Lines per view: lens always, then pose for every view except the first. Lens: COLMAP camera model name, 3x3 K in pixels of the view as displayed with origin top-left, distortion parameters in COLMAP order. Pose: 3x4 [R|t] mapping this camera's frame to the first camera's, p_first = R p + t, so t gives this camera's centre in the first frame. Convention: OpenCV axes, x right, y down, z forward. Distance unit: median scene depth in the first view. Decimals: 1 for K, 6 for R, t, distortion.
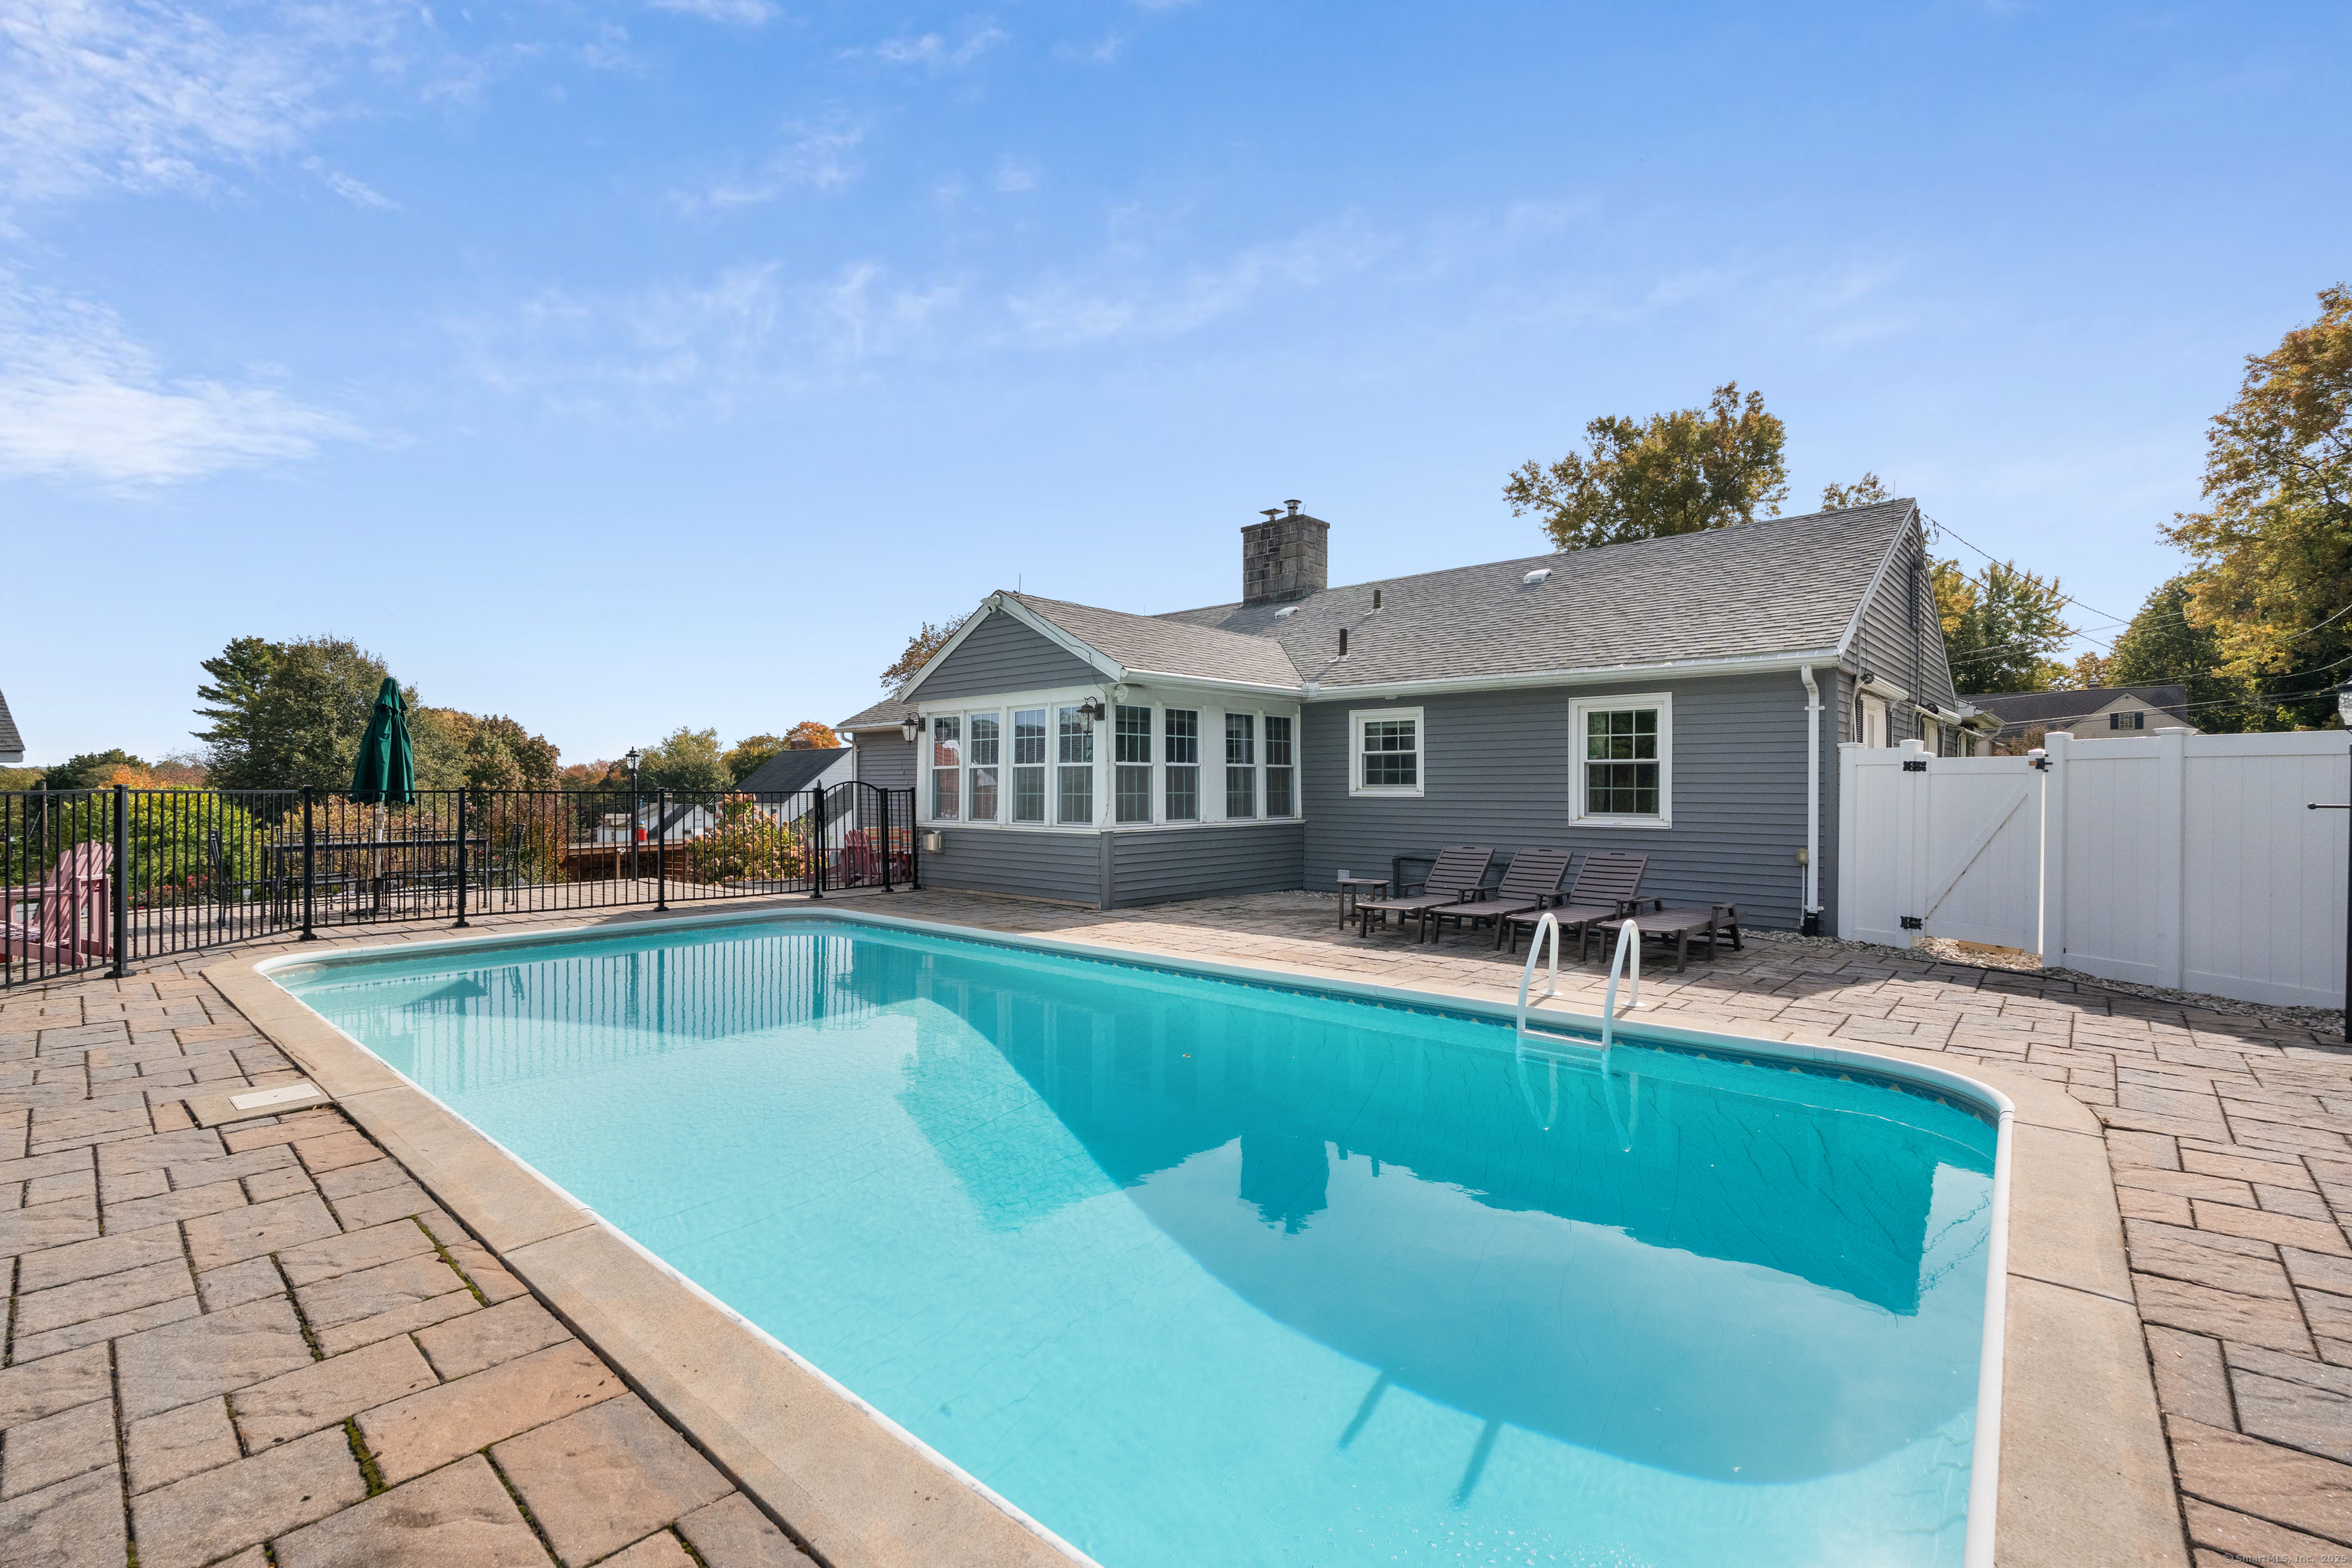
lens RADIAL K [[1045.5, 0, 1185.1], [0, 1045.5, 774.7], [0, 0, 1]] dist [-0.002020, -0.001361]
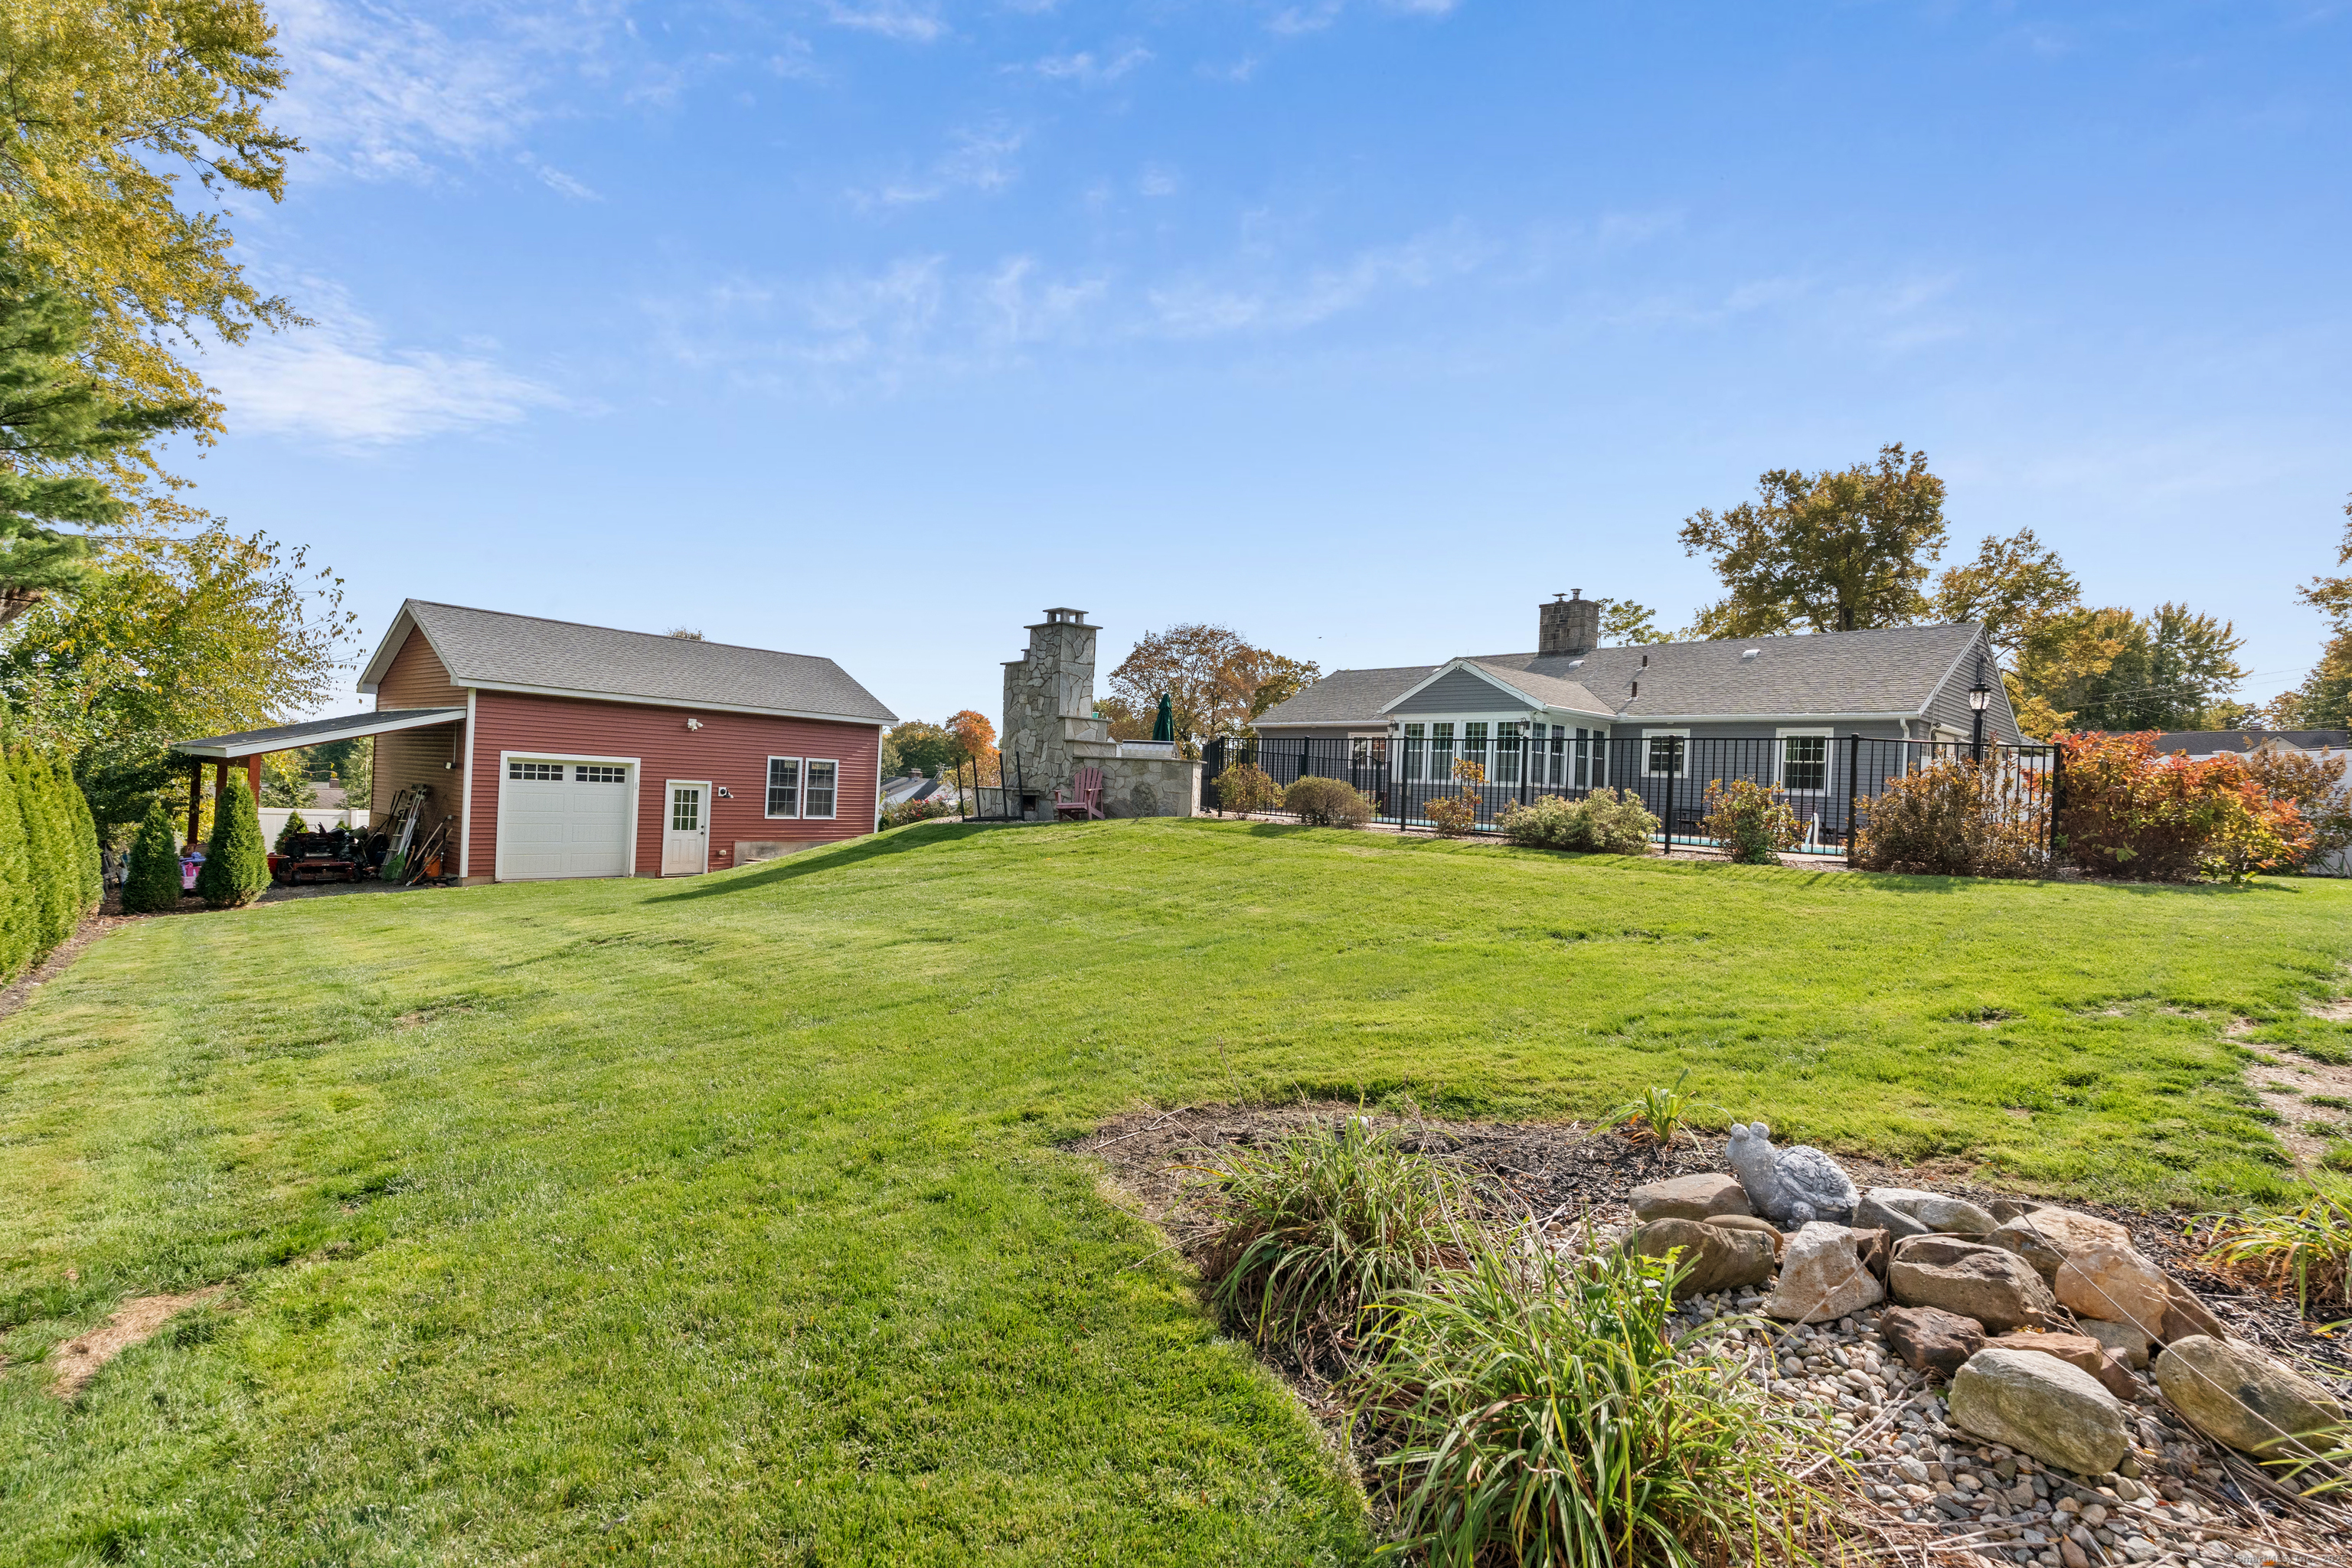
lens RADIAL K [[1045.5, 0, 1185.1], [0, 1045.5, 774.7], [0, 0, 1]] dist [-0.002020, -0.001361]
pose [[0.992701, 0.047126, -0.111012, -0.092086], [-0.047058, 0.998887, 0.003234, 0.010730], [0.111040, 0.002013, 0.993814, -0.191772]]
